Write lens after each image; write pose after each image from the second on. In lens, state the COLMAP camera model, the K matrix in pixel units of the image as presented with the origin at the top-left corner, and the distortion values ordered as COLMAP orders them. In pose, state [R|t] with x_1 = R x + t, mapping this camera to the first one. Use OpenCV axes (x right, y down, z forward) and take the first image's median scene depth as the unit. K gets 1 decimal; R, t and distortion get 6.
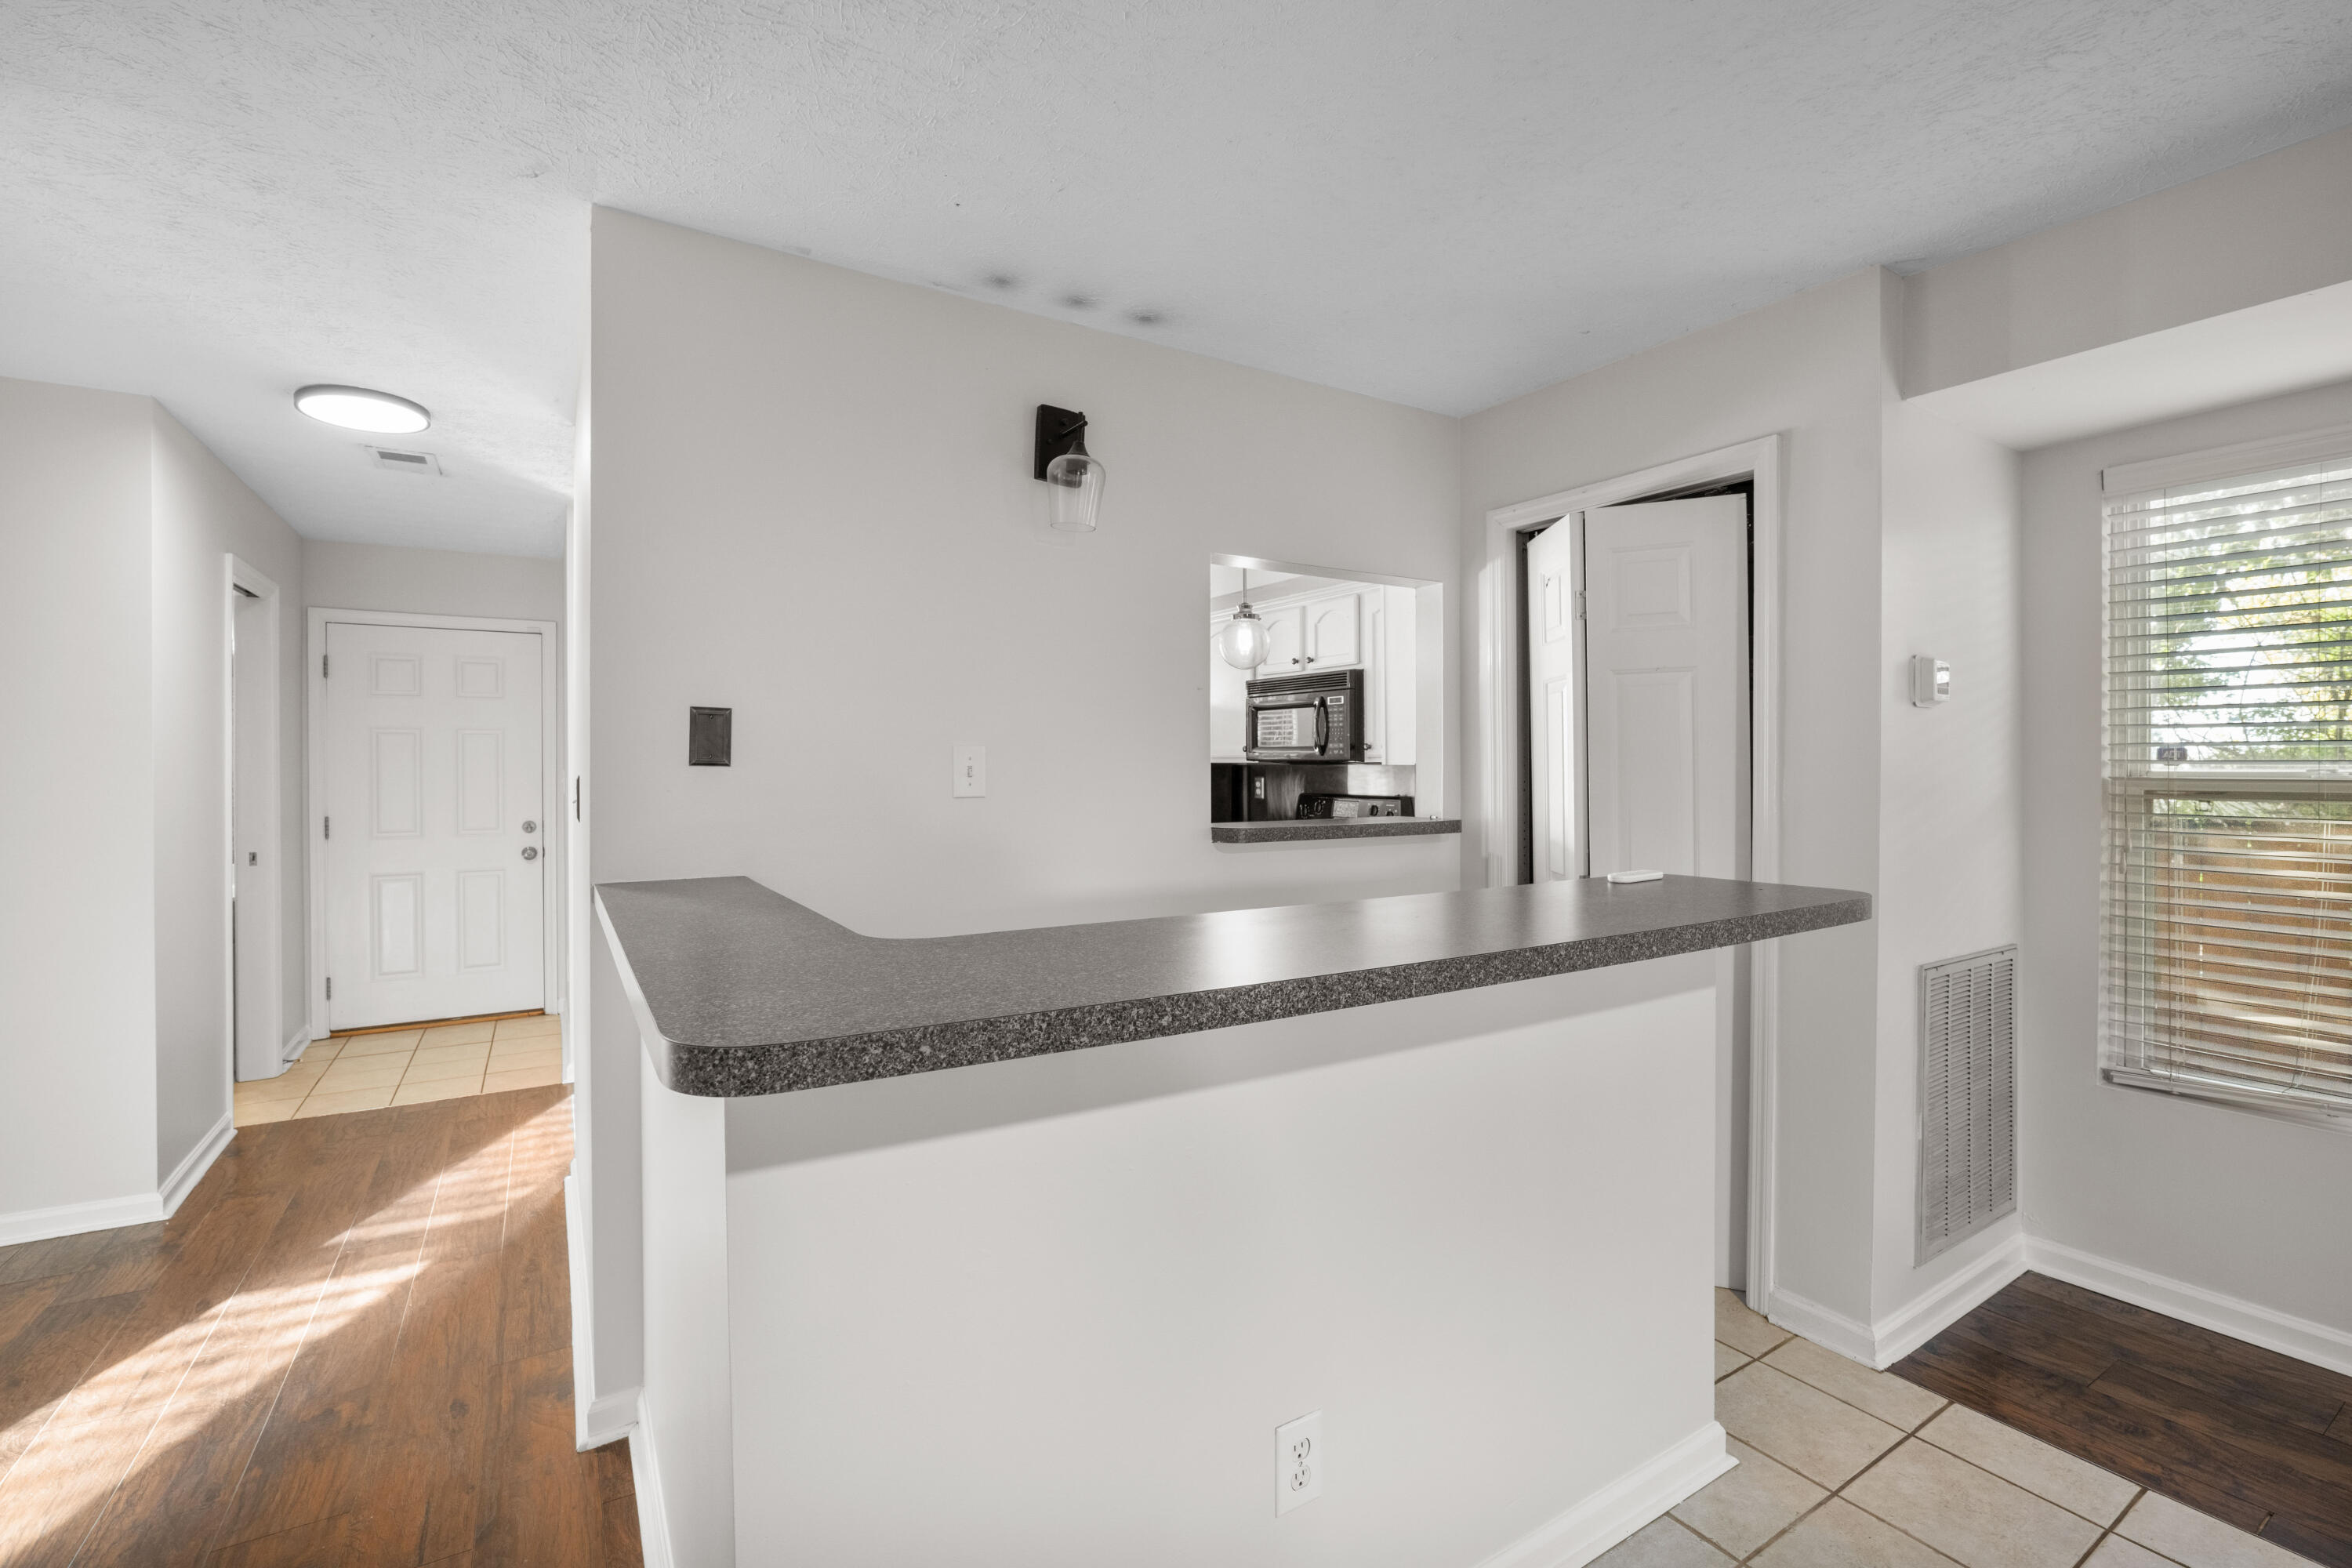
lens RADIAL K [[1019.1, 0, 1174.9], [0, 1019.1, 774.4], [0, 0, 1]] dist [-0.019193, 0.000826]
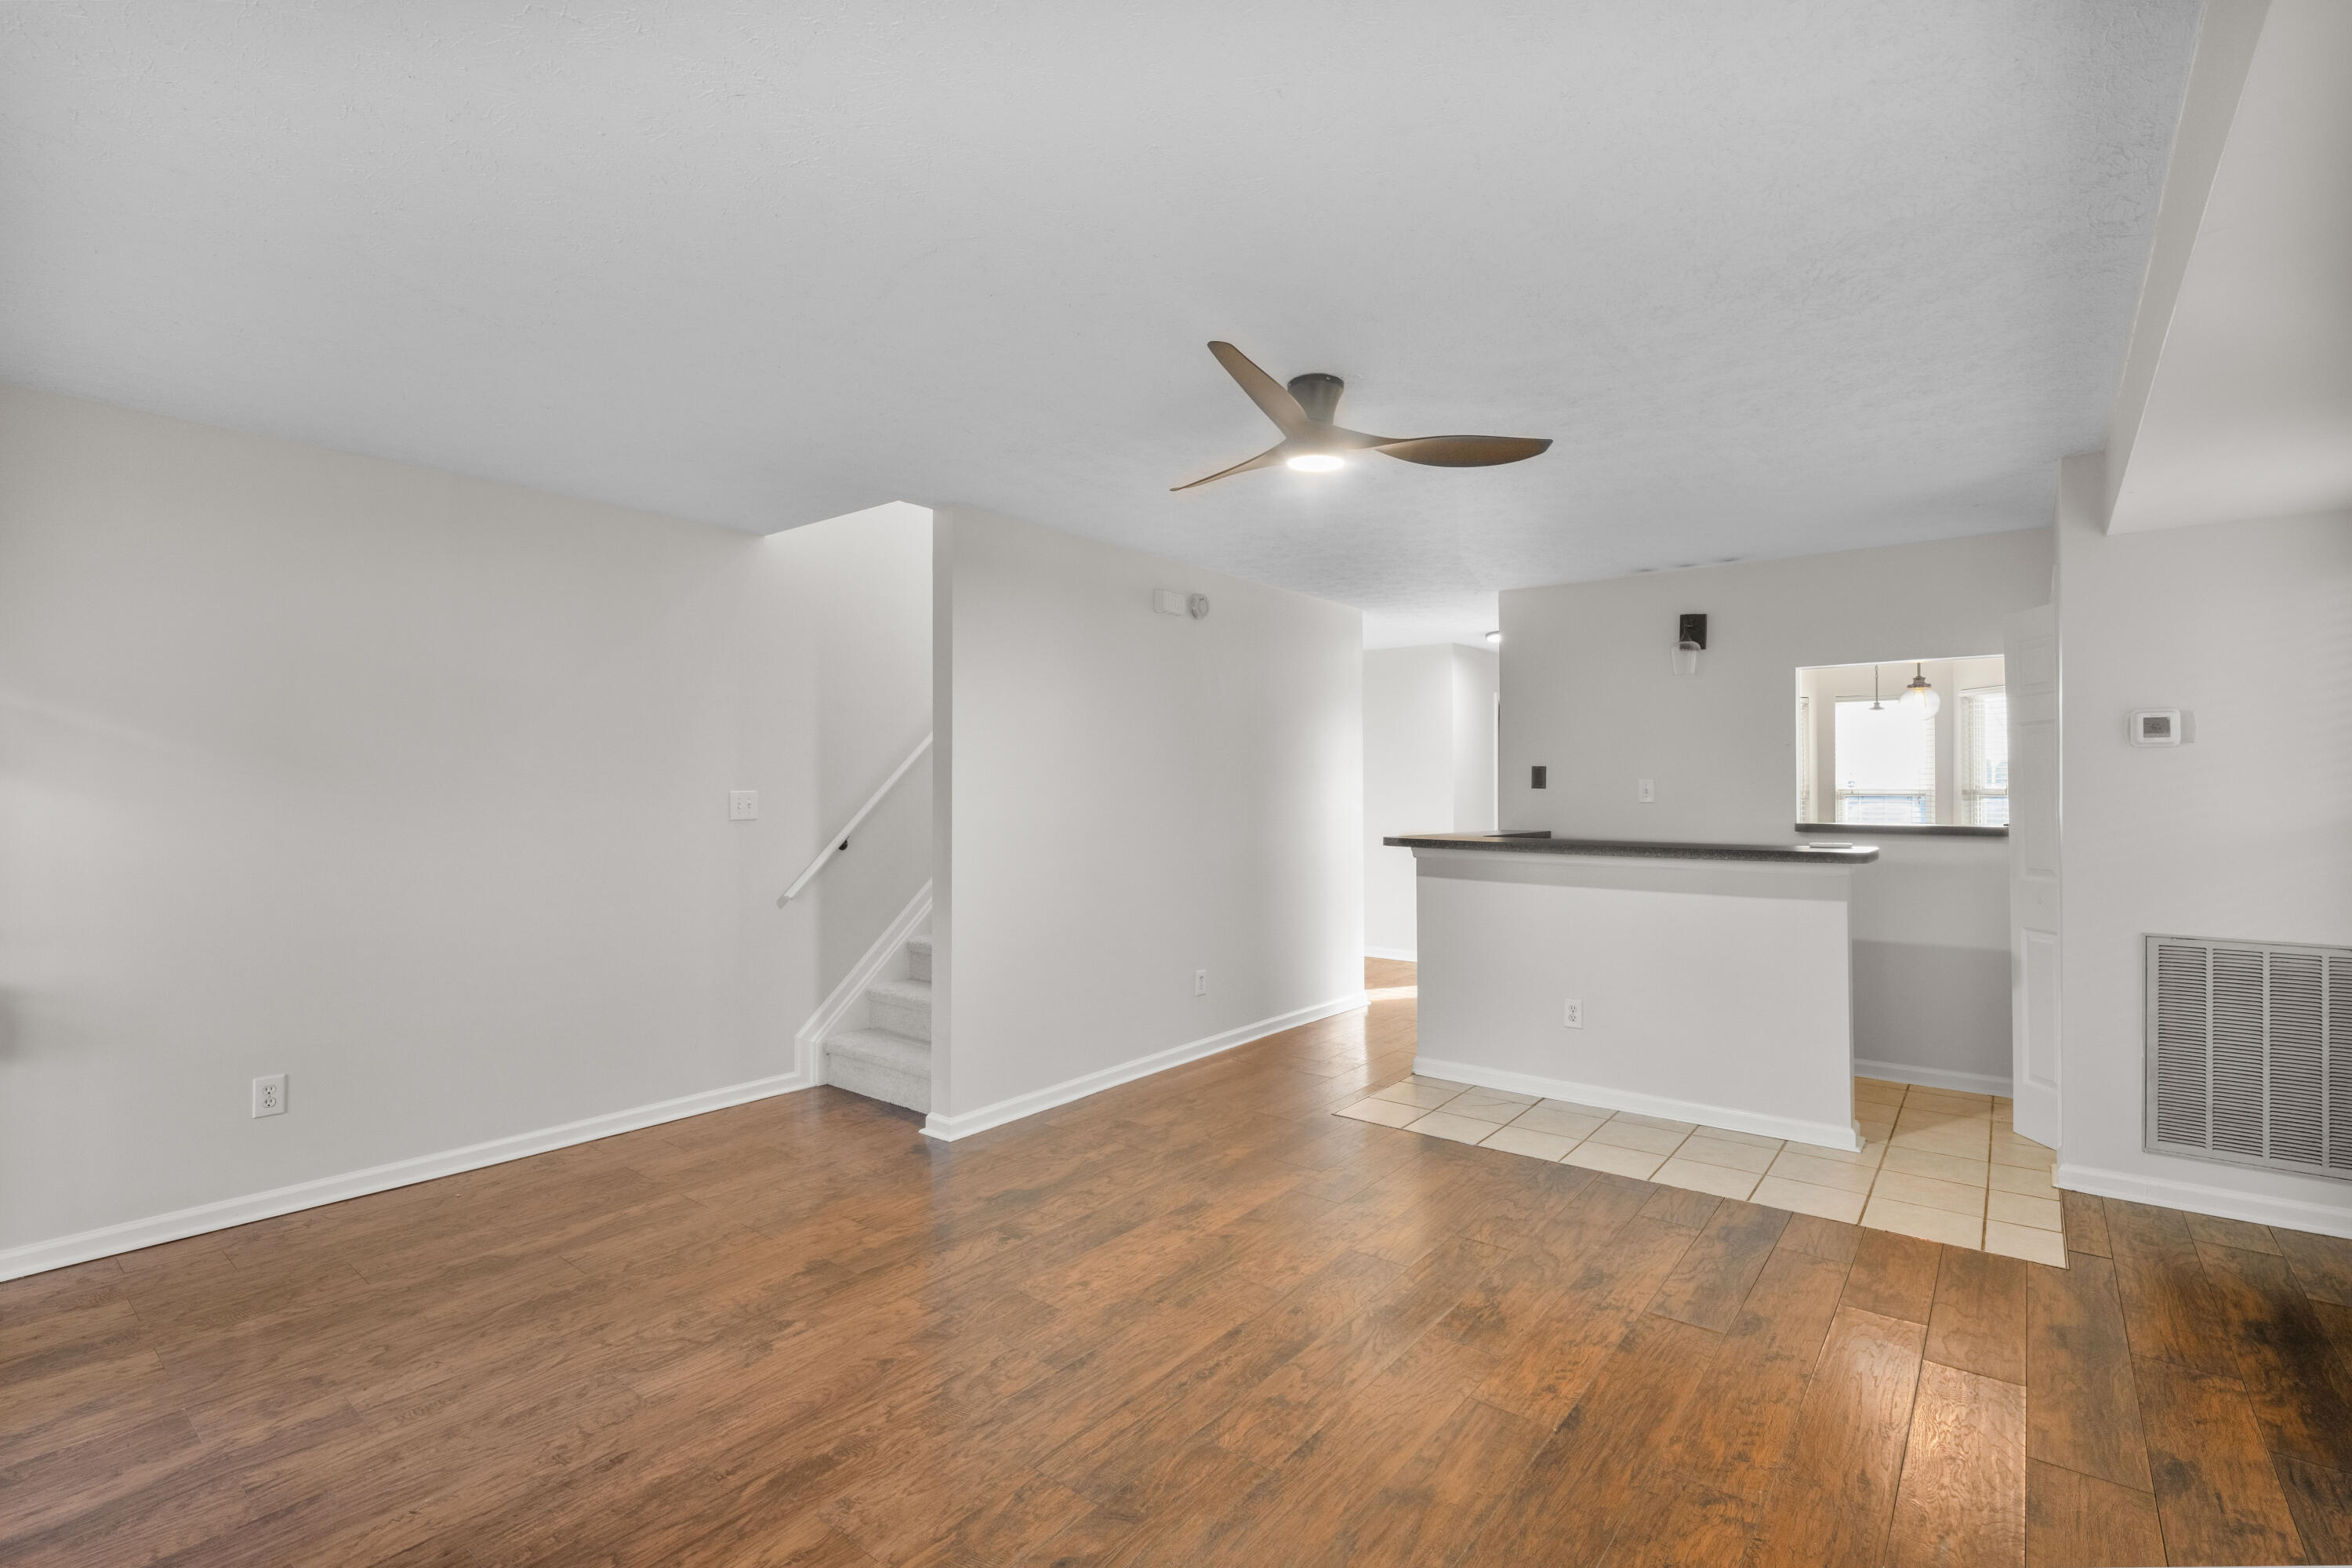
lens RADIAL K [[1064.5, 0, 1175.0], [0, 1064.5, 793.1], [0, 0, 1]] dist [-0.013587, 0.000178]
pose [[0.340975, 0.006210, -0.940052, 1.508479], [-0.005168, 0.999975, 0.004732, -0.004127], [0.940058, 0.003245, 0.340999, -0.691567]]
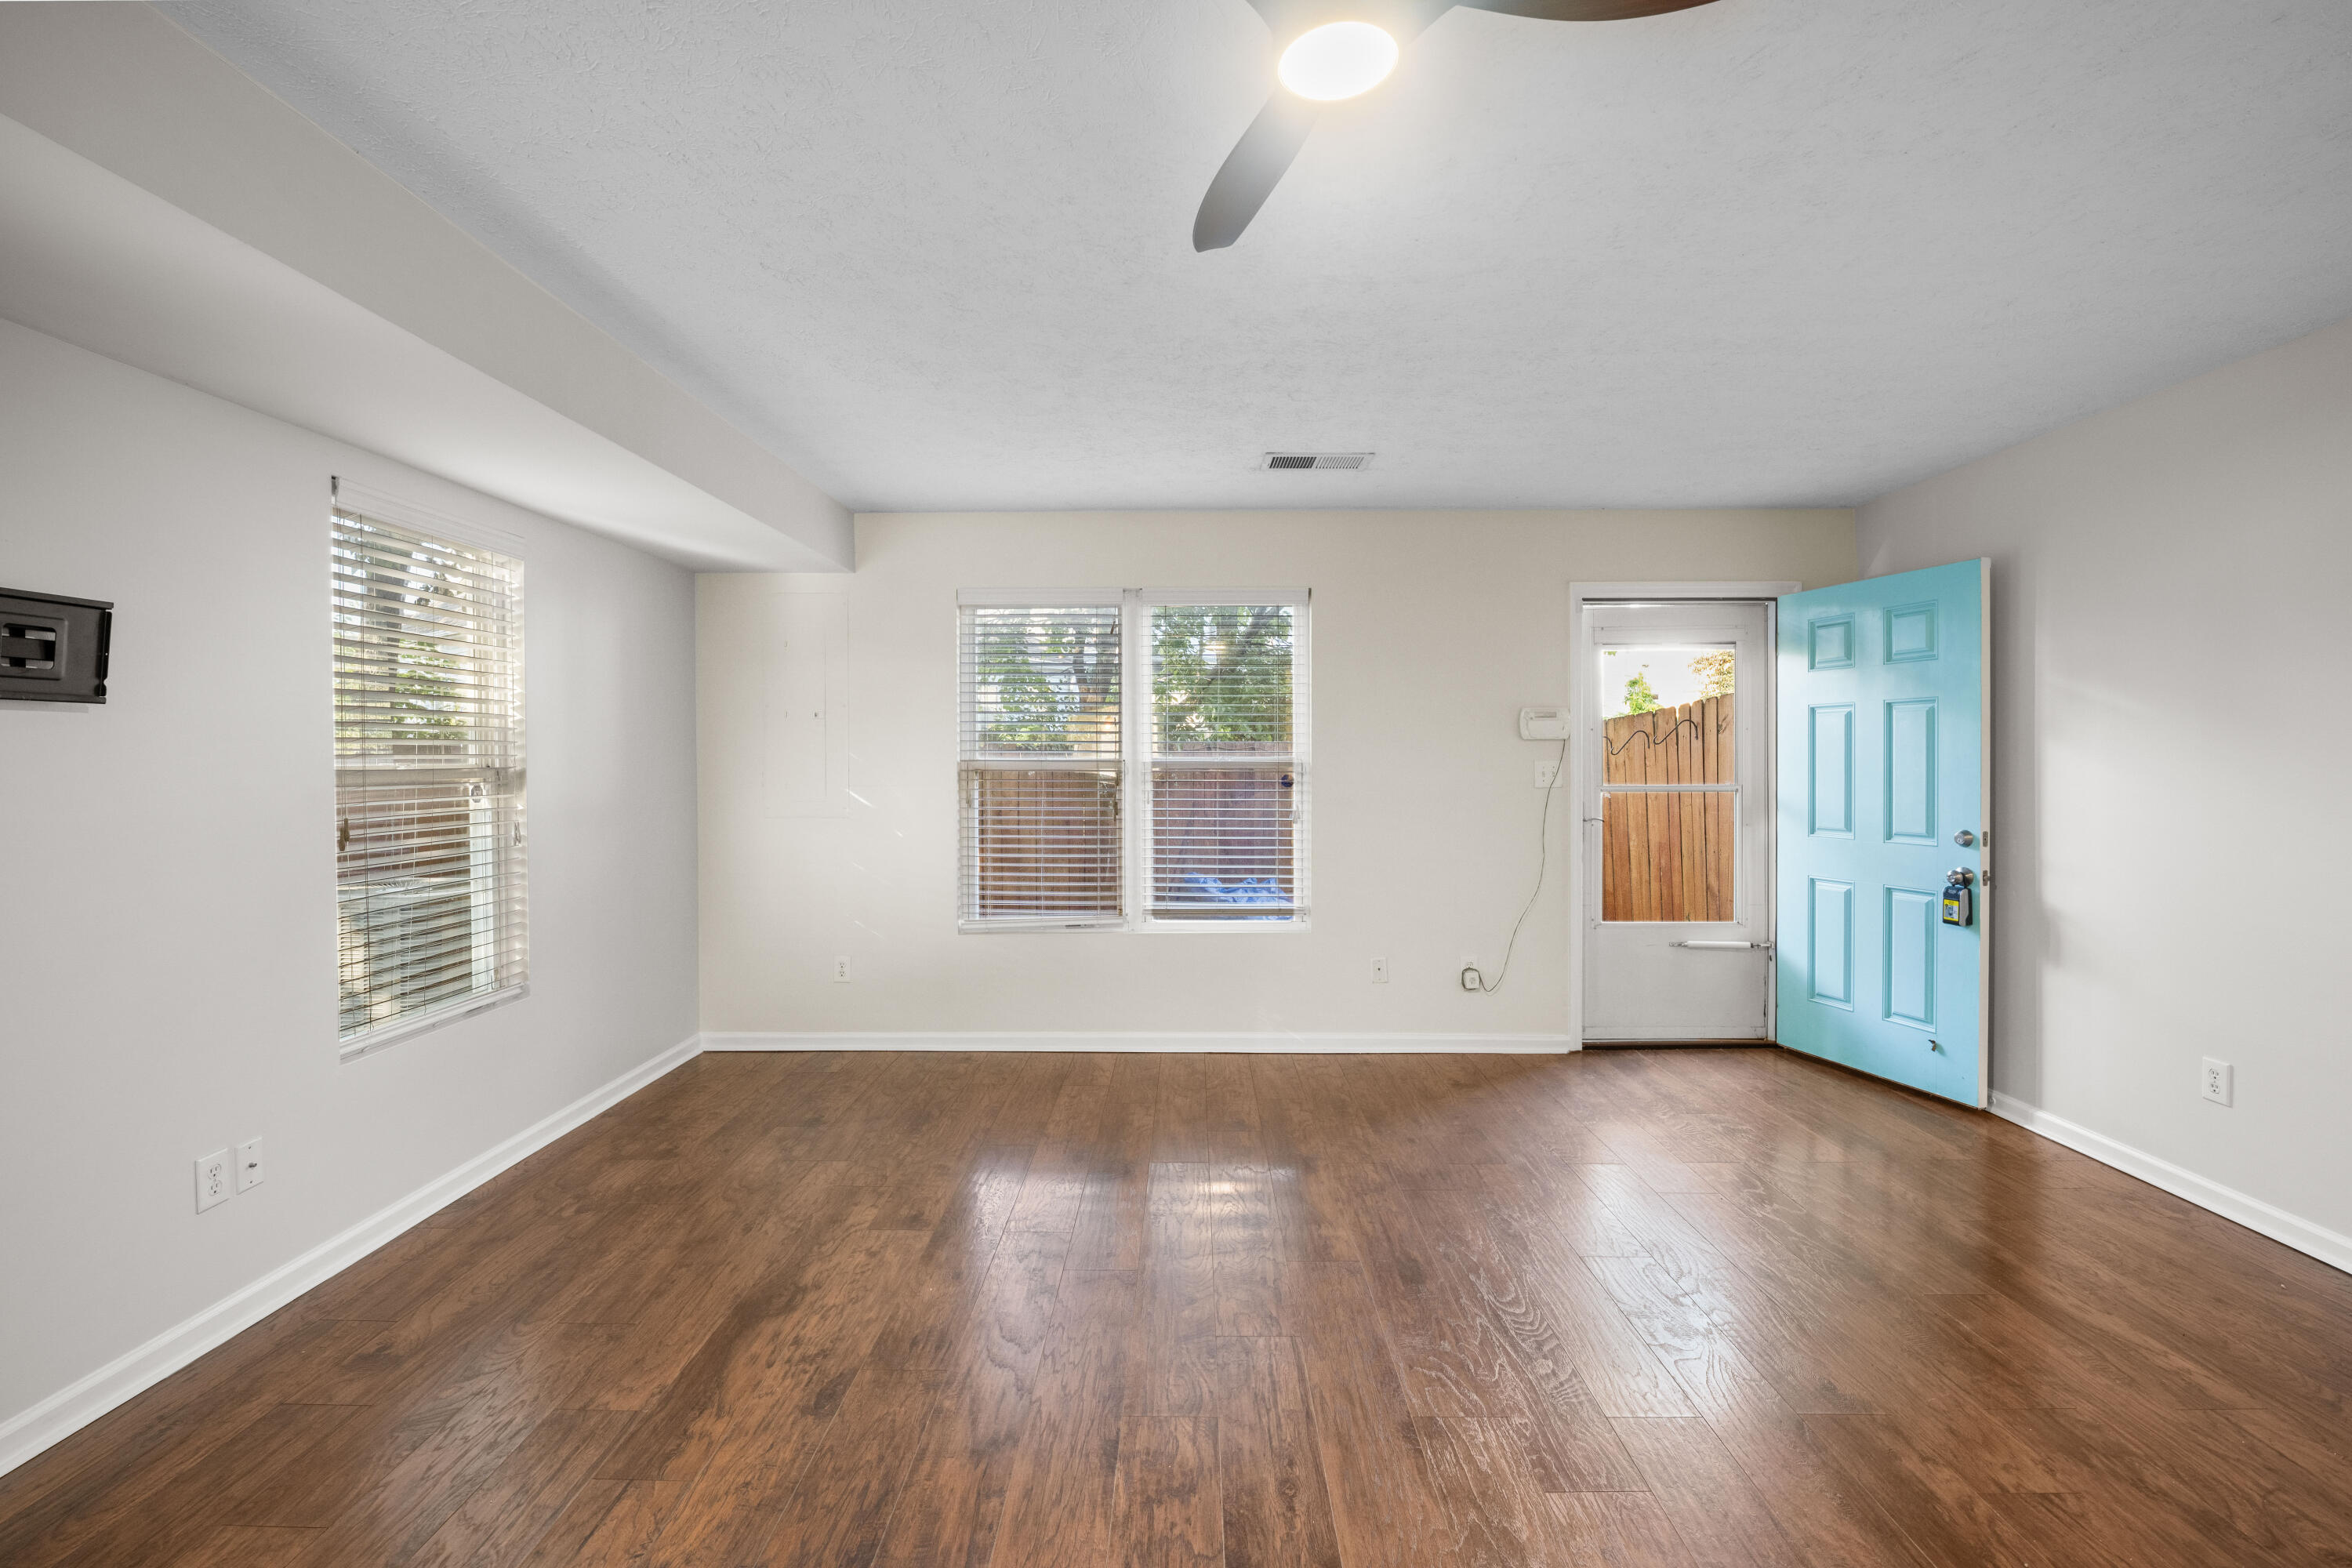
lens RADIAL K [[1019.1, 0, 1173.0], [0, 1019.1, 768.1], [0, 0, 1]] dist [-0.019193, 0.000826]
pose [[-0.842298, 0.000262, 0.539012, 0.313679], [0.008004, 0.999896, 0.012021, -0.001358], [-0.538953, 0.014439, -0.842212, 0.297133]]
